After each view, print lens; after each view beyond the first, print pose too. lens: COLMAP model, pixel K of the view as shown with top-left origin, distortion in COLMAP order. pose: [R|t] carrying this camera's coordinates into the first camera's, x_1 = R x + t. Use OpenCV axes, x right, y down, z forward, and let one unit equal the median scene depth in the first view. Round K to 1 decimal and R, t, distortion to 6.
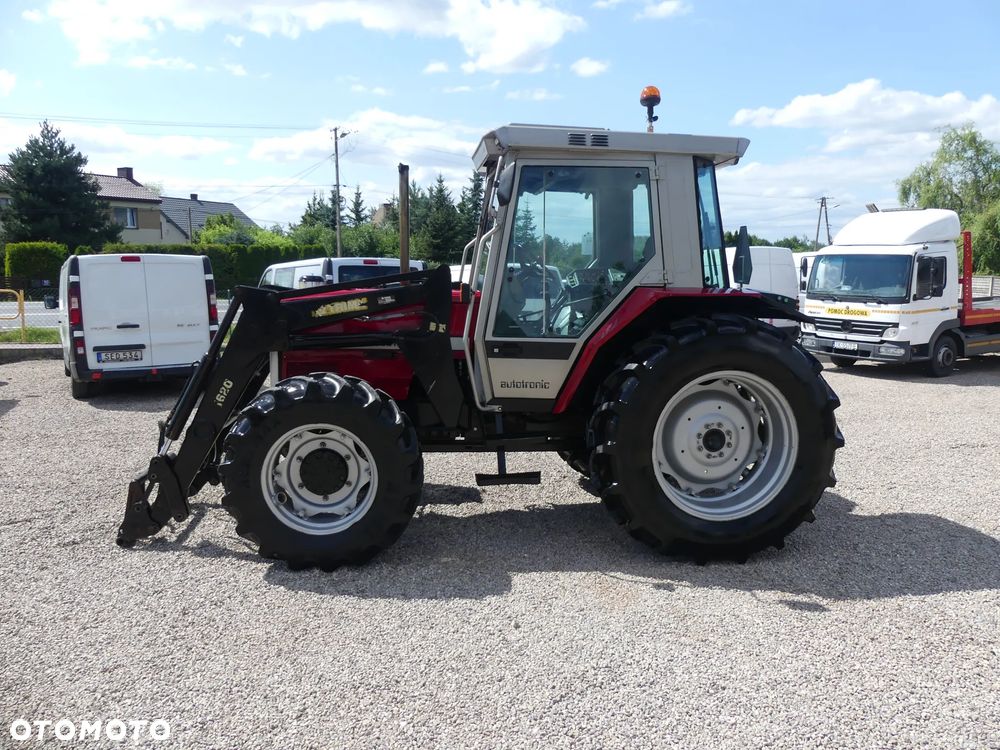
lens RADIAL K [[709.0, 0, 496.3], [0, 709.0, 359.7], [0, 0, 1]] dist [-0.000735, 0.000343]
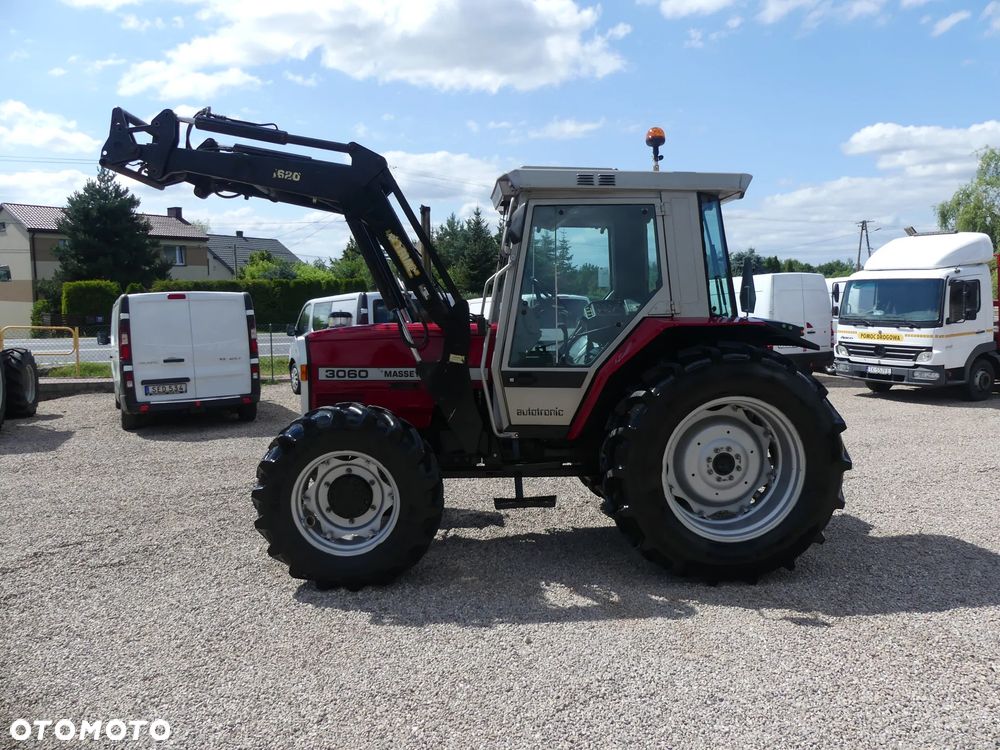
lens RADIAL K [[704.5, 0, 502.8], [0, 704.5, 364.1], [0, 0, 1]] dist [-0.006913, 0.005626]
pose [[0.998909, -0.012820, -0.044905, 0.033036], [0.011246, 0.999320, -0.035120, 0.000179], [0.045325, 0.034577, 0.998374, -0.044918]]
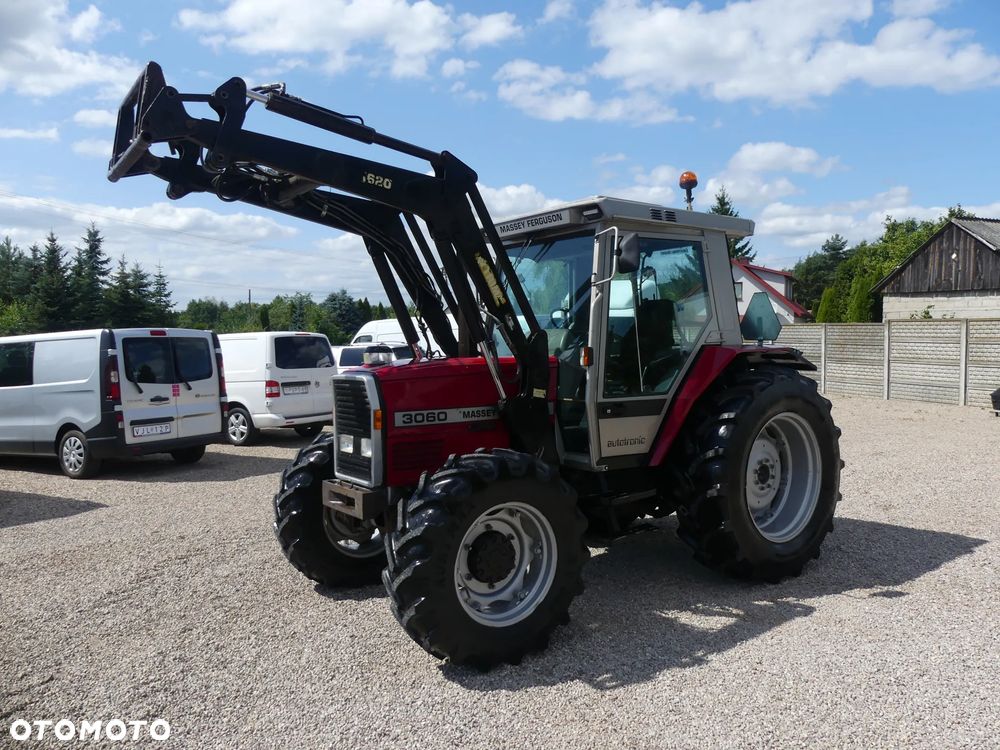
lens RADIAL K [[712.4, 0, 504.6], [0, 712.4, 370.1], [0, 0, 1]] dist [-0.001137, 0.000903]
pose [[0.883491, -0.047812, 0.466002, -0.601793], [0.084011, 0.994821, -0.057207, -0.025420], [-0.460854, 0.089691, 0.882932, 0.147549]]
